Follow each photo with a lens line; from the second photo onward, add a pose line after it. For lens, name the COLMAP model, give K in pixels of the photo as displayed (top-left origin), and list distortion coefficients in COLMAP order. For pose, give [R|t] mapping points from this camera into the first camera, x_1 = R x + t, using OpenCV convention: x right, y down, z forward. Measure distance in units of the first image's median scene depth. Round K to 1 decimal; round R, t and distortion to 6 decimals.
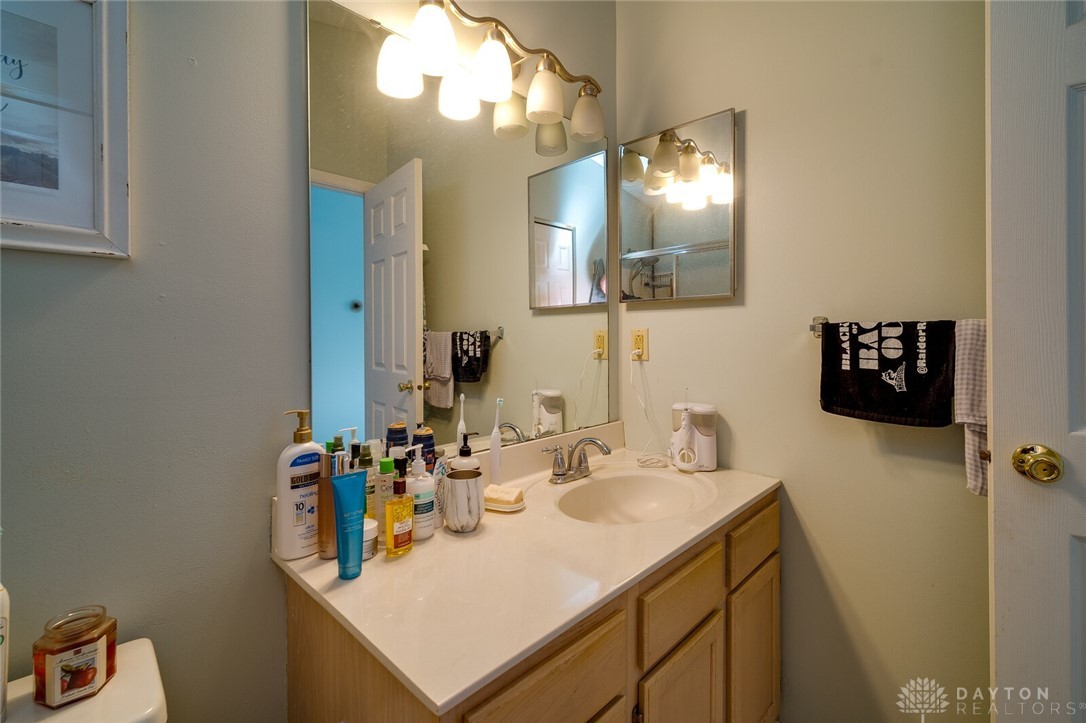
lens RADIAL K [[479.1, 0, 545.3], [0, 479.1, 342.7], [0, 0, 1]] dist [0.000710, -0.000236]
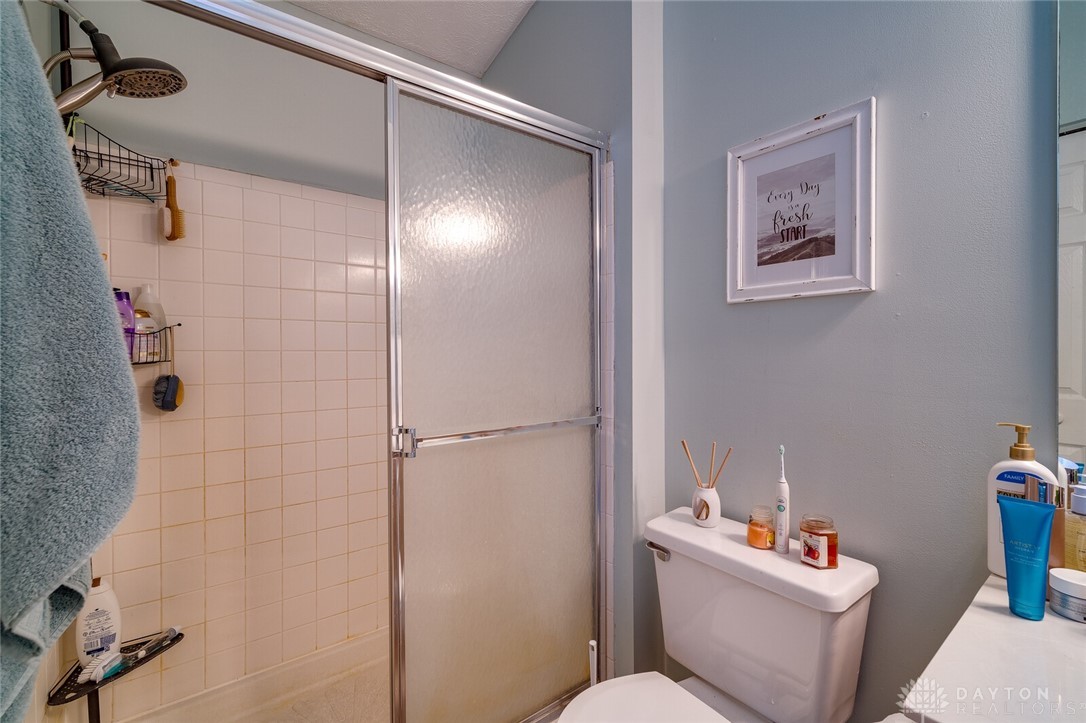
lens RADIAL K [[484.3, 0, 546.4], [0, 484.3, 356.7], [0, 0, 1]] dist [0.002498, -0.000004]
pose [[-0.163062, 0.016605, -0.986476, 0.690053], [-0.000225, 0.999858, 0.016867, -0.007935], [0.986616, 0.002972, -0.163035, 0.302459]]
